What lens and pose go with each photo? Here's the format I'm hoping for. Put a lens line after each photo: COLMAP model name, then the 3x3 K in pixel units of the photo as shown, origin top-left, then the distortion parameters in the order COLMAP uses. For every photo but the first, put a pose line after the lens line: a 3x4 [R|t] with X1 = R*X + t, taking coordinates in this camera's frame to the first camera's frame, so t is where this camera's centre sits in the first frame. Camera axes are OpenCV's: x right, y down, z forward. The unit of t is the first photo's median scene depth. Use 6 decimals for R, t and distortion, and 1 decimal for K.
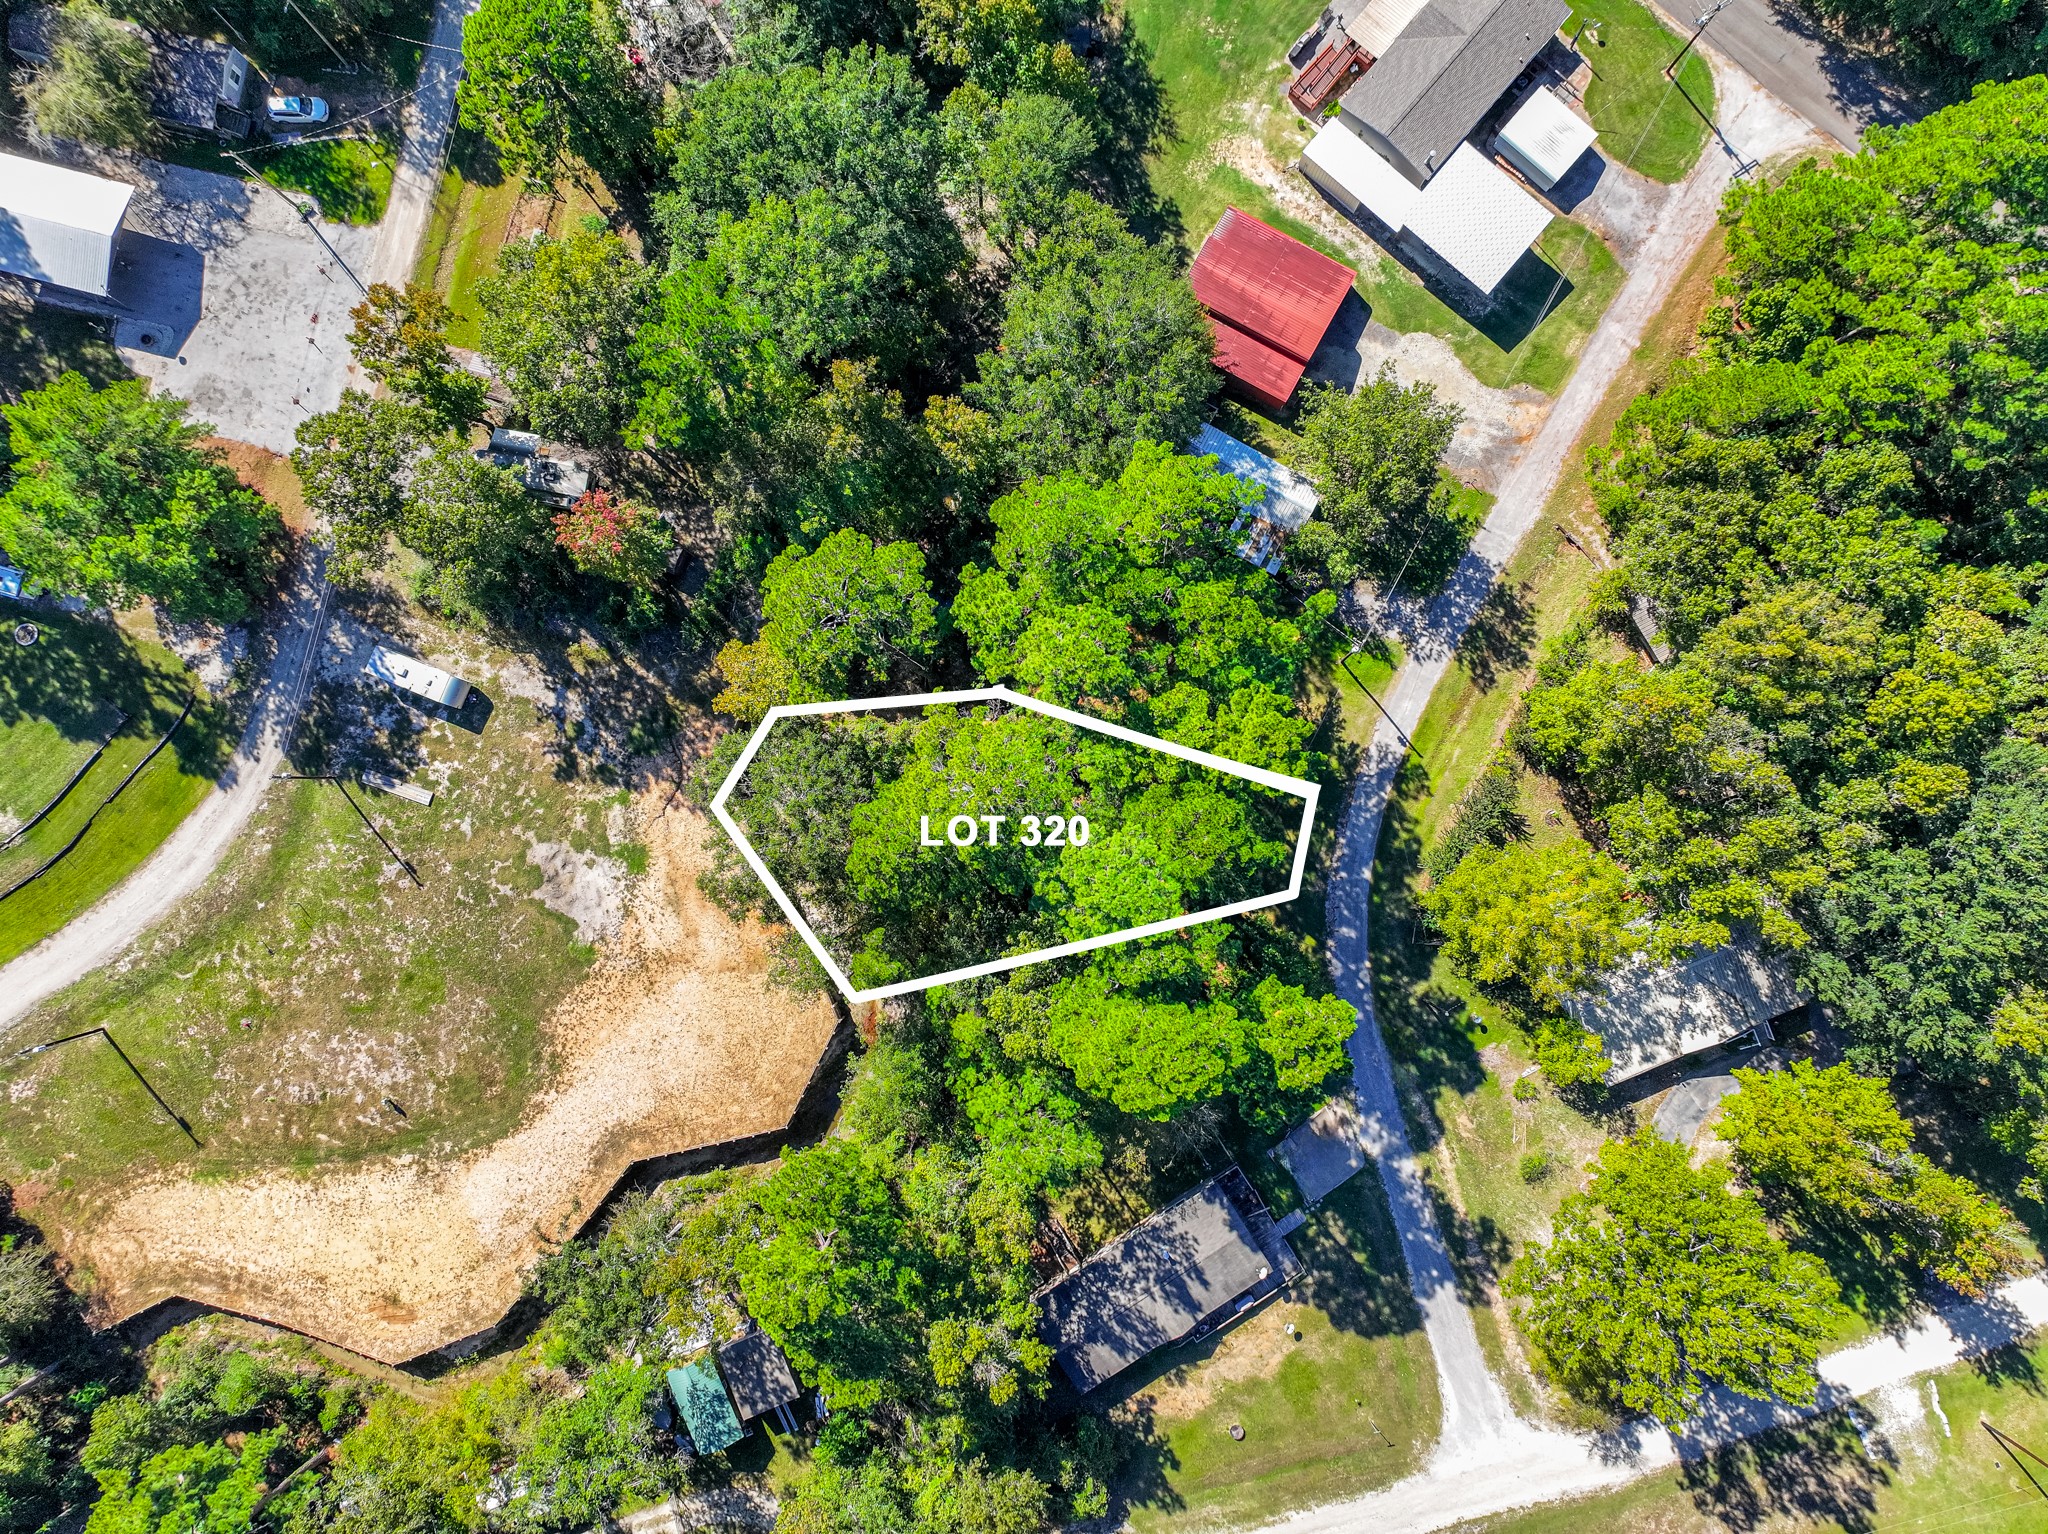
lens RADIAL K [[1437.8, 0, 1029.8], [0, 1437.8, 768.6], [0, 0, 1]] dist [-0.005001, 0.022884]
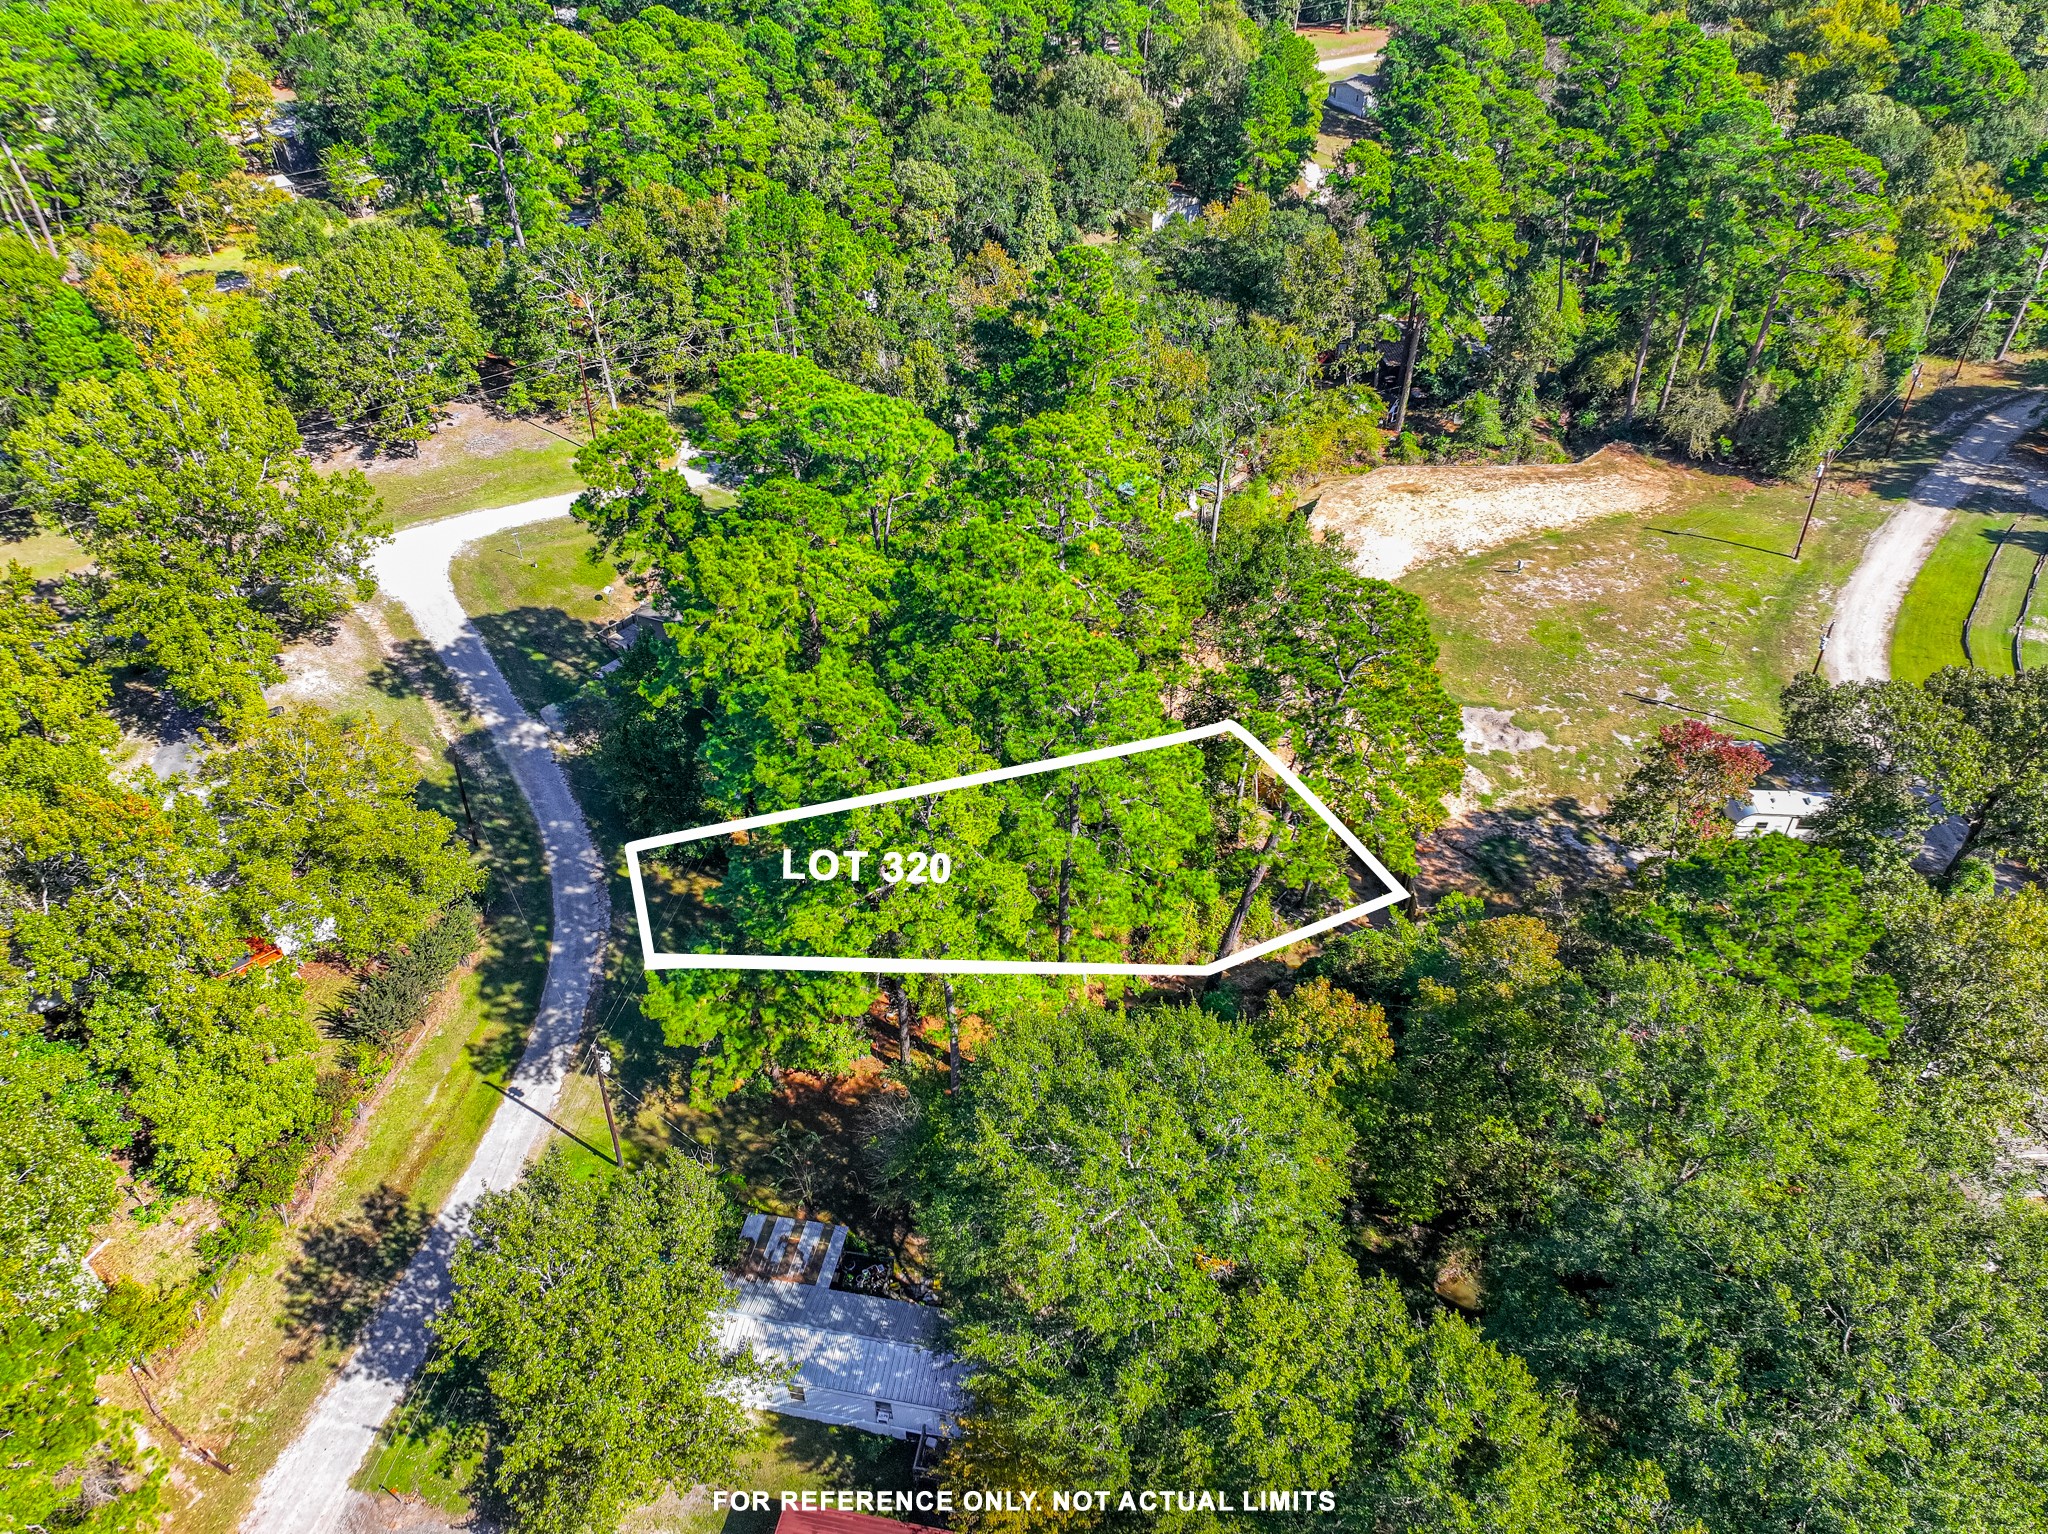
lens RADIAL K [[1448.4, 0, 1024.0], [0, 1448.4, 767.0], [0, 0, 1]] dist [-0.004632, -0.001754]
pose [[-0.948708, 0.199069, -0.245612, 0.172336], [-0.315770, -0.558311, 0.767189, -0.529487], [0.015595, 0.805395, 0.592534, 0.491429]]
